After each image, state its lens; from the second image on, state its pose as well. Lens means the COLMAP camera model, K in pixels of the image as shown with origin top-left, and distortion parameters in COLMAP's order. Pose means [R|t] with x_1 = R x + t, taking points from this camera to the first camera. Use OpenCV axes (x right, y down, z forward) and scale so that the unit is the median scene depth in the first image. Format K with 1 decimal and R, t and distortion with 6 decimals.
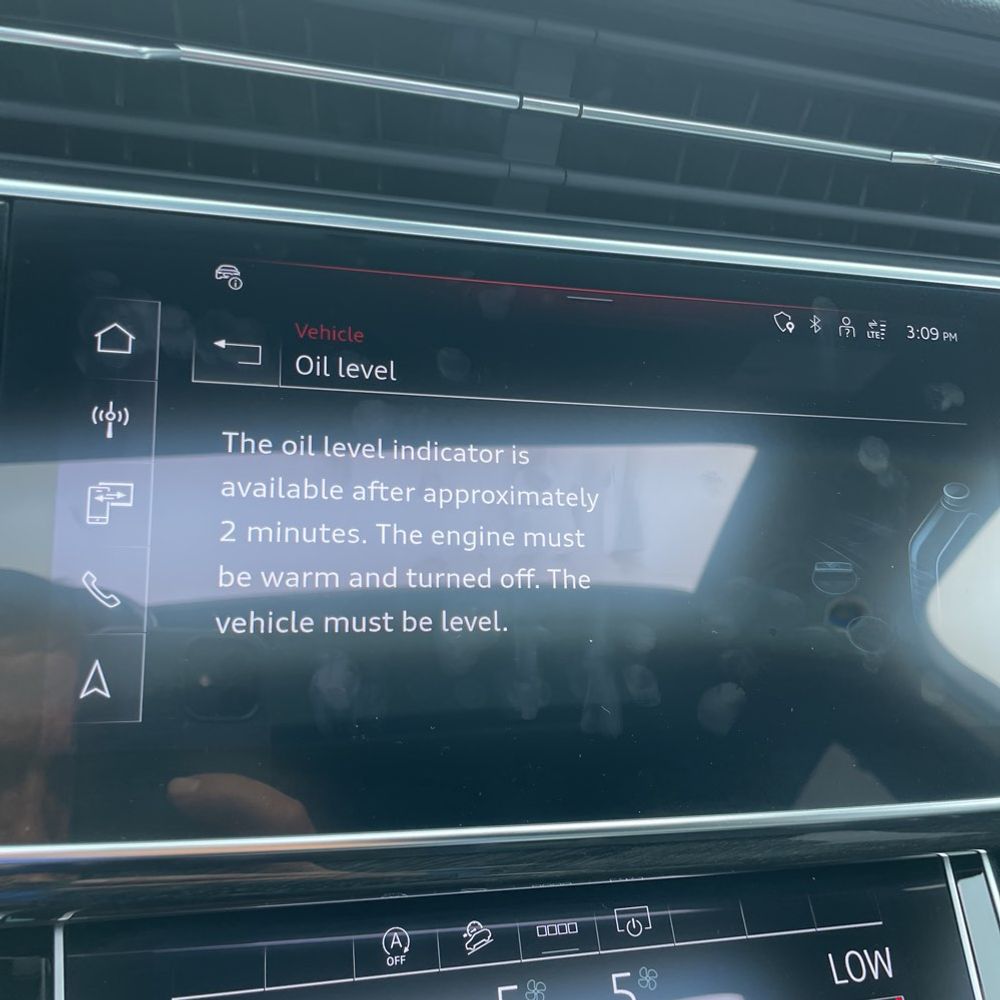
lens RADIAL K [[1018.2, 0, 527.0], [0, 1018.2, 499.0], [0, 0, 1]] dist [0.017763, 0.000000]
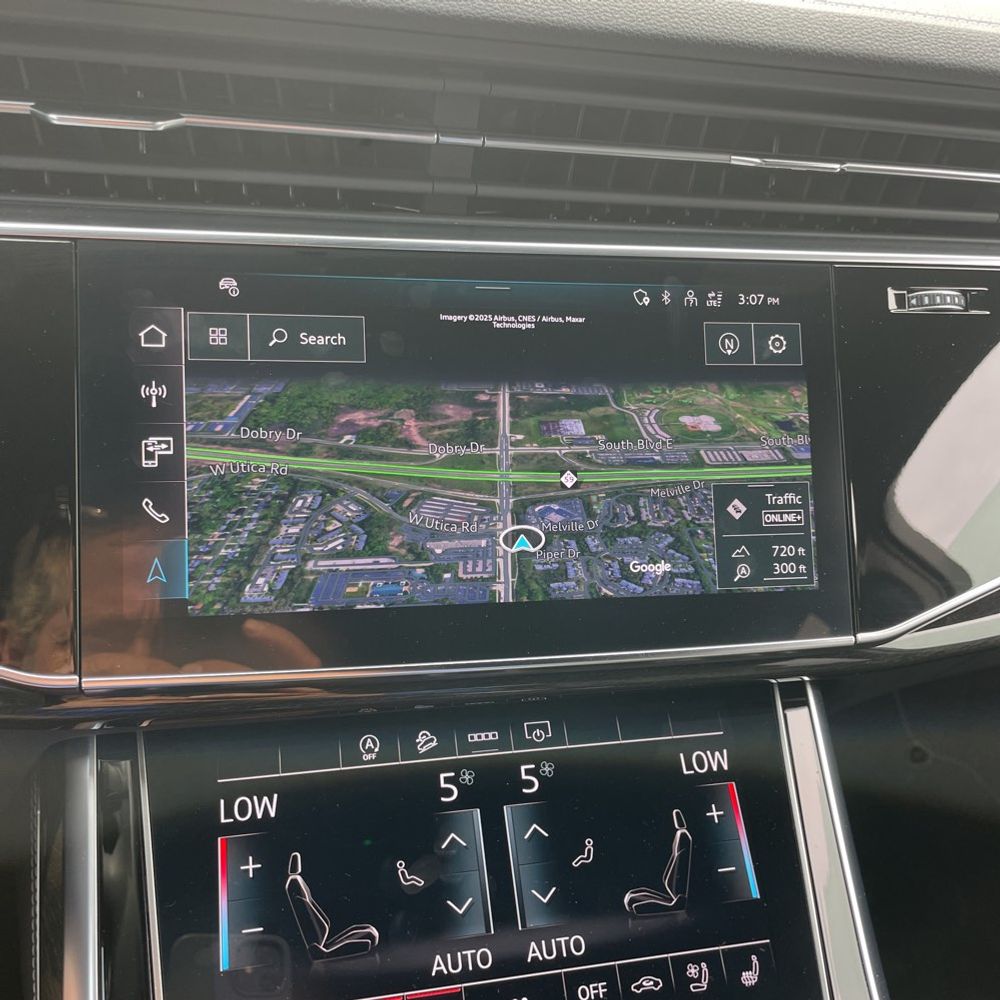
lens RADIAL K [[1018.2, 0, 501.8], [0, 1018.2, 495.6], [0, 0, 1]] dist [0.017763, 0.000000]
pose [[0.998639, -0.022247, -0.047167, 0.136690], [0.027265, 0.993714, 0.108576, -0.070311], [0.044456, -0.109714, 0.992969, -0.392227]]
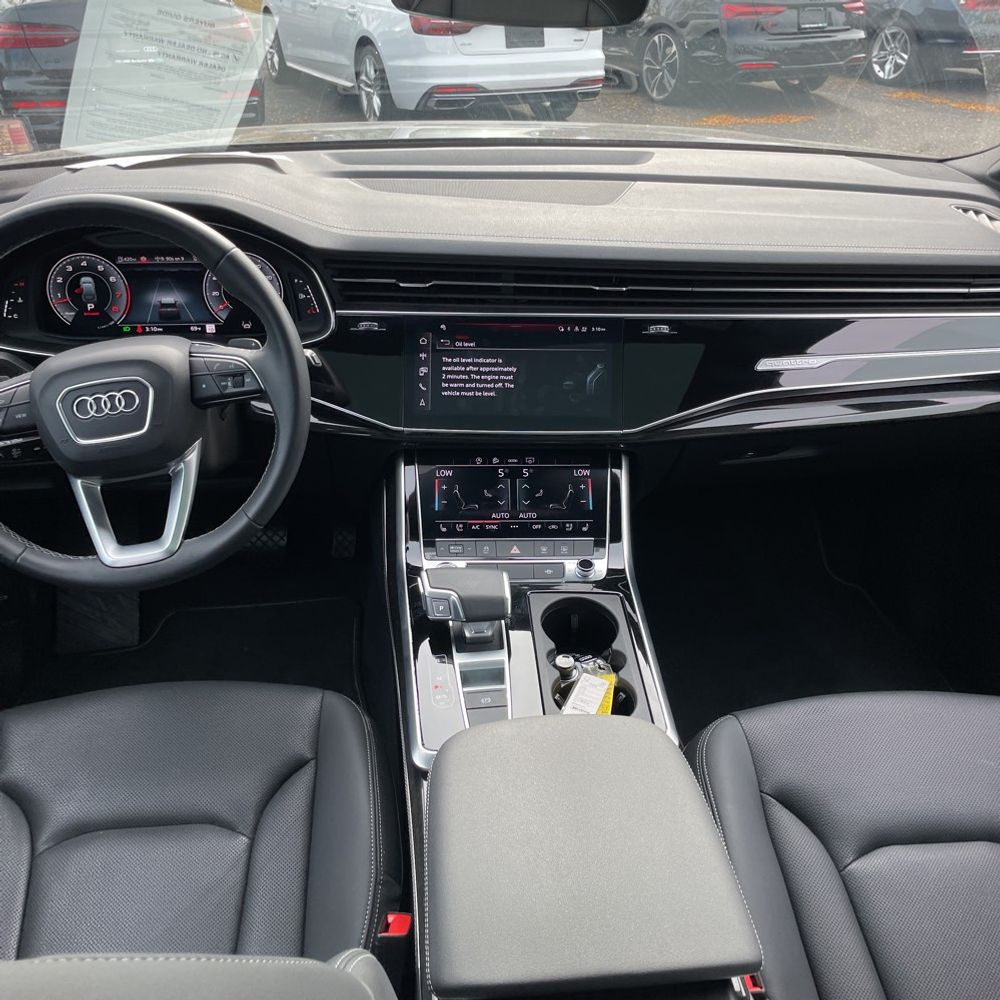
lens RADIAL K [[1018.2, 0, 500.0], [0, 1018.2, 496.0], [0, 0, 1]] dist [0.017763, 0.000000]
pose [[0.966529, 0.010246, -0.256354, 1.246171], [0.018189, 0.993952, 0.108303, 0.073977], [0.255913, -0.109341, 0.960496, -3.762672]]
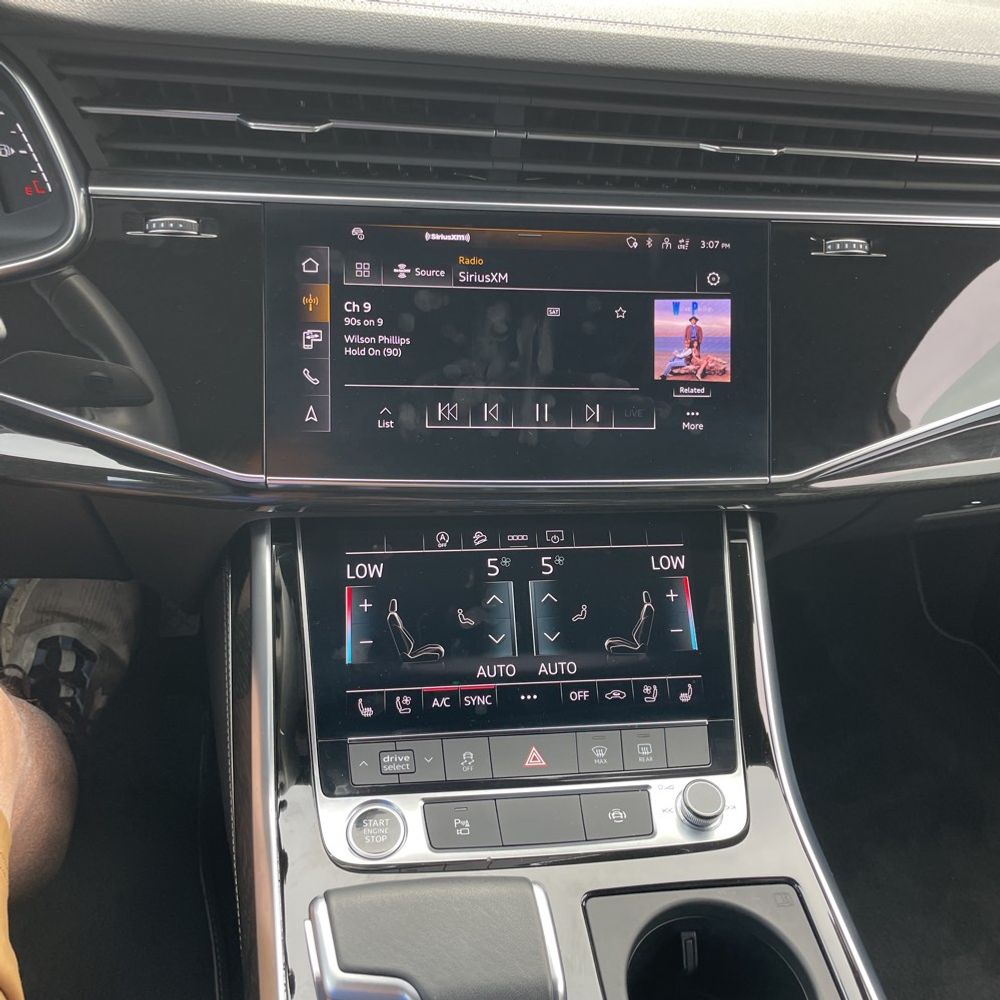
lens RADIAL K [[1018.2, 0, 513.4], [0, 1018.2, 498.1], [0, 0, 1]] dist [0.017763, 0.000000]
pose [[0.989965, 0.016678, -0.140328, 0.334749], [0.009227, 0.983264, 0.181954, -0.052261], [0.141014, -0.181423, 0.973242, -1.120171]]
